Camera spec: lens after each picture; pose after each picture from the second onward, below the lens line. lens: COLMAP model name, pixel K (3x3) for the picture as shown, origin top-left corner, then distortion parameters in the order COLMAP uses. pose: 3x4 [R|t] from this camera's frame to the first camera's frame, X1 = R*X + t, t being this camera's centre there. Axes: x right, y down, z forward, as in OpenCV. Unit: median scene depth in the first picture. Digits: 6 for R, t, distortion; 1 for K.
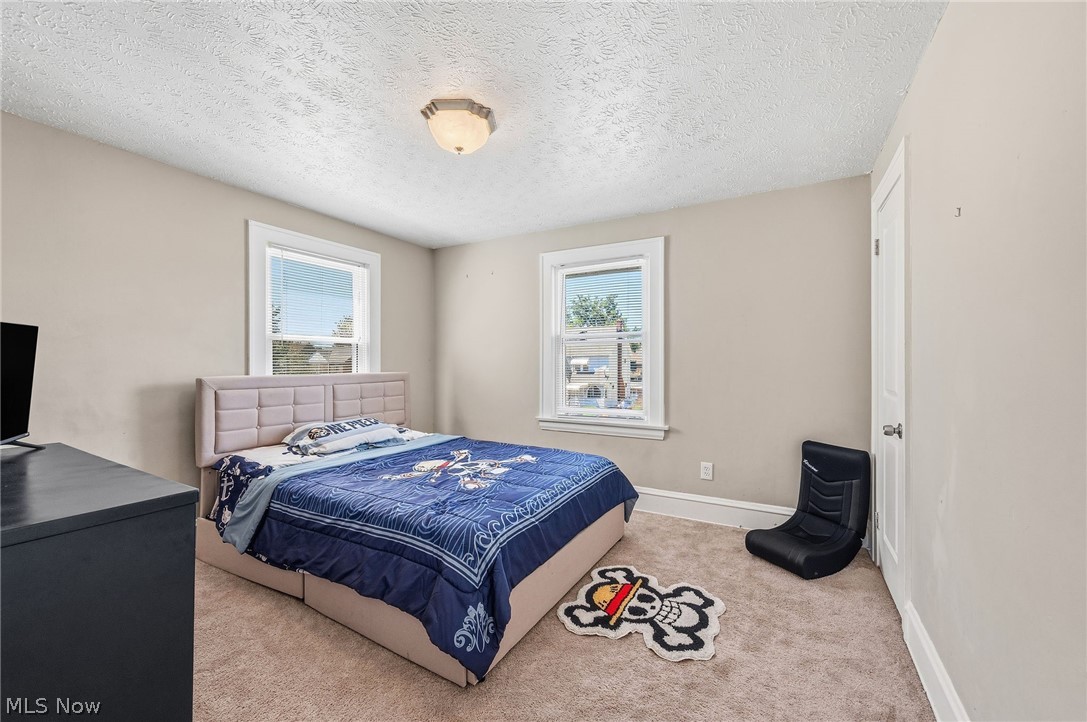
lens RADIAL K [[435.6, 0, 546.0], [0, 435.6, 360.3], [0, 0, 1]] dist [-0.000046, 0.000297]
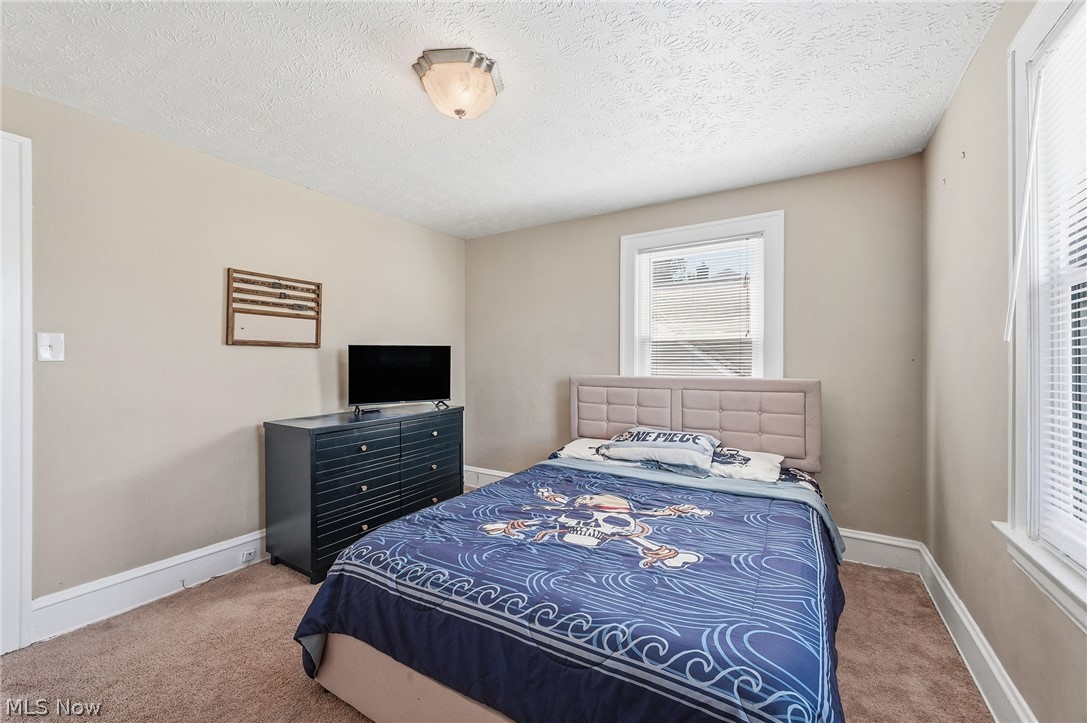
lens RADIAL K [[435.6, 0, 538.6], [0, 435.6, 363.6], [0, 0, 1]] dist [-0.000046, 0.000297]
pose [[-0.043351, 0.005165, -0.999047, 0.433753], [0.004912, 0.999976, 0.004956, -0.002202], [0.999048, -0.004692, -0.043376, 0.812606]]
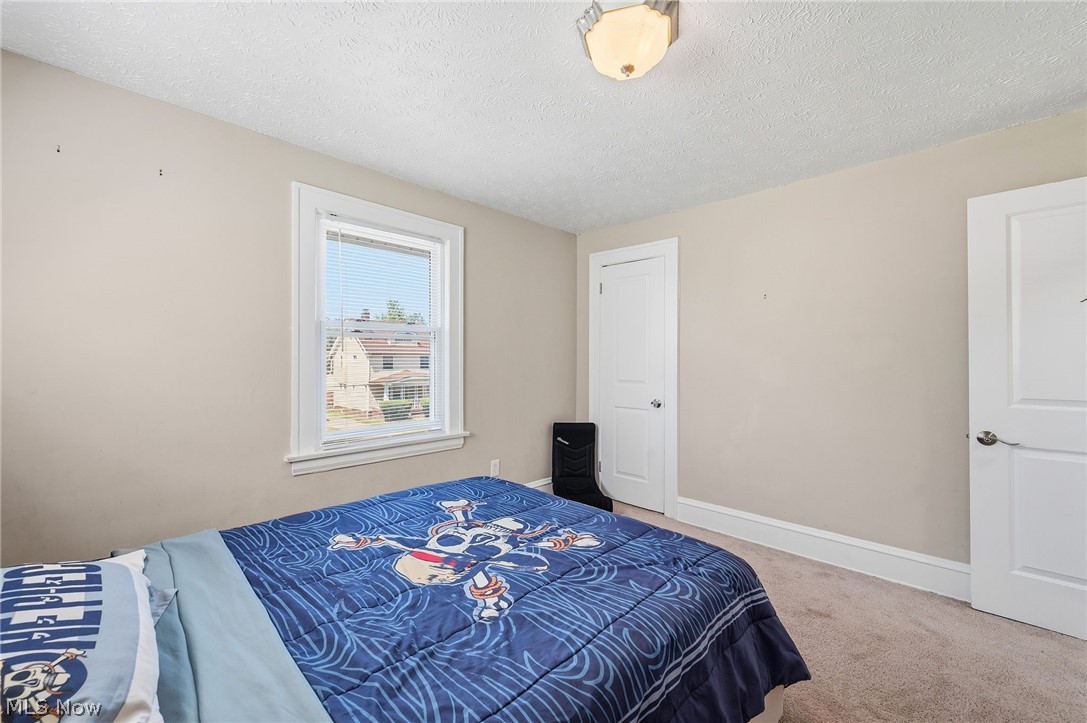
lens RADIAL K [[435.6, 0, 537.0], [0, 435.6, 362.7], [0, 0, 1]] dist [-0.000046, 0.000297]
pose [[0.268630, -0.001899, 0.963242, -0.637632], [-0.007733, 0.999962, 0.004128, -0.004106], [-0.963212, -0.008558, 0.268605, 0.650208]]
